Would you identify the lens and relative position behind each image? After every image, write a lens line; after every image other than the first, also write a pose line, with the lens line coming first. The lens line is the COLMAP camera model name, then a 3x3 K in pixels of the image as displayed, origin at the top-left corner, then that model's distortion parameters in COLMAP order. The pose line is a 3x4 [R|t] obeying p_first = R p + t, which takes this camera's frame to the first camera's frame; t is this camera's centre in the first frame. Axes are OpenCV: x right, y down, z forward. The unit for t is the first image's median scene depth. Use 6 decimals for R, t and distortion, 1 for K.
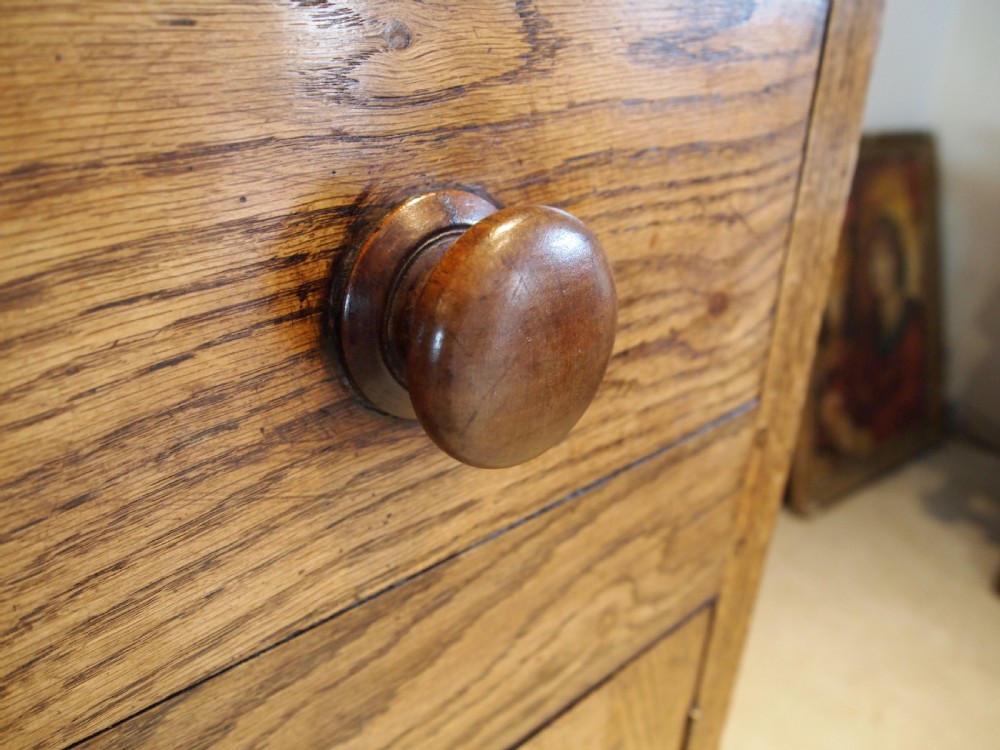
lens RADIAL K [[704.0, 0, 500.0], [0, 704.0, 375.0], [0, 0, 1]] dist [-0.035418, -0.001623]
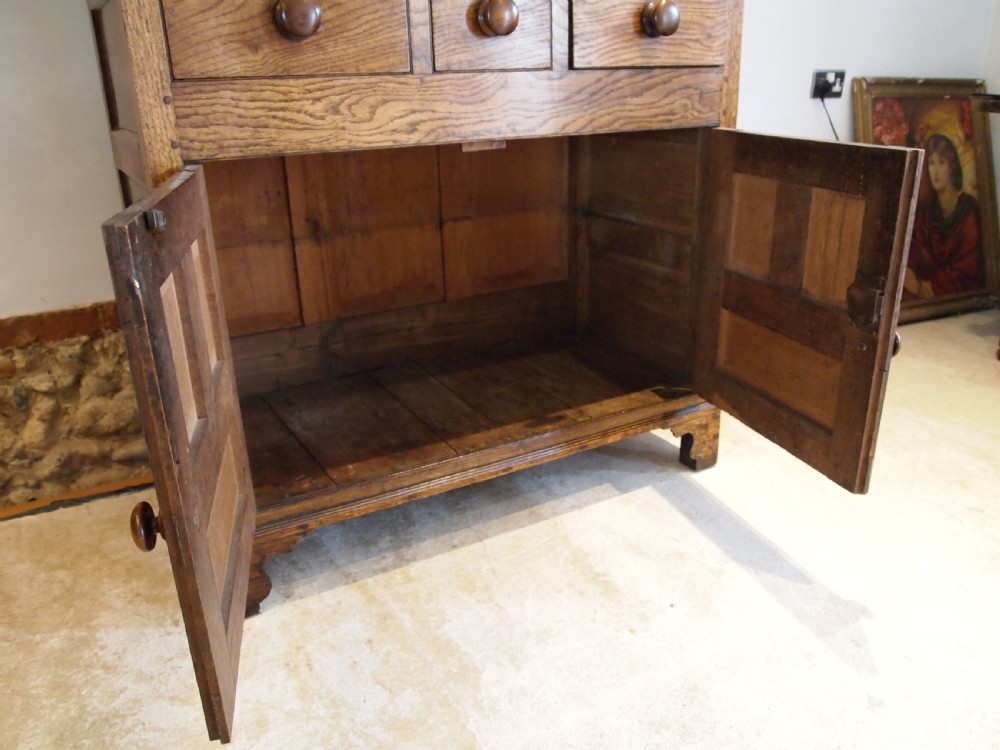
lens RADIAL K [[795.7, 0, 500.0], [0, 795.7, 375.0], [0, 0, 1]] dist [-0.041658, -0.006387]
pose [[0.981045, 0.031355, -0.191226, 0.004962], [-0.041428, 0.997944, -0.048906, 2.329770], [0.189299, 0.055901, 0.980327, -4.078055]]
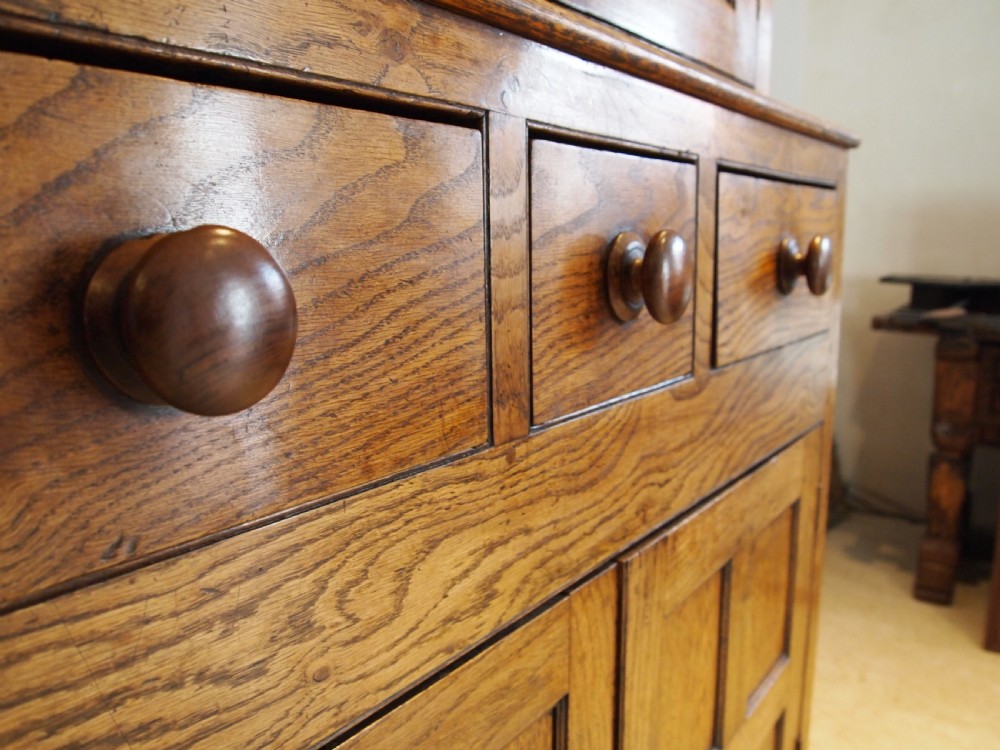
lens RADIAL K [[782.9, 0, 500.0], [0, 782.9, 375.0], [0, 0, 1]] dist [-0.043133, -0.001924]
pose [[0.975609, -0.058873, 0.211471, -1.544270], [0.109273, 0.965771, -0.235256, 0.792158], [-0.190383, 0.252626, 0.948649, -1.566123]]
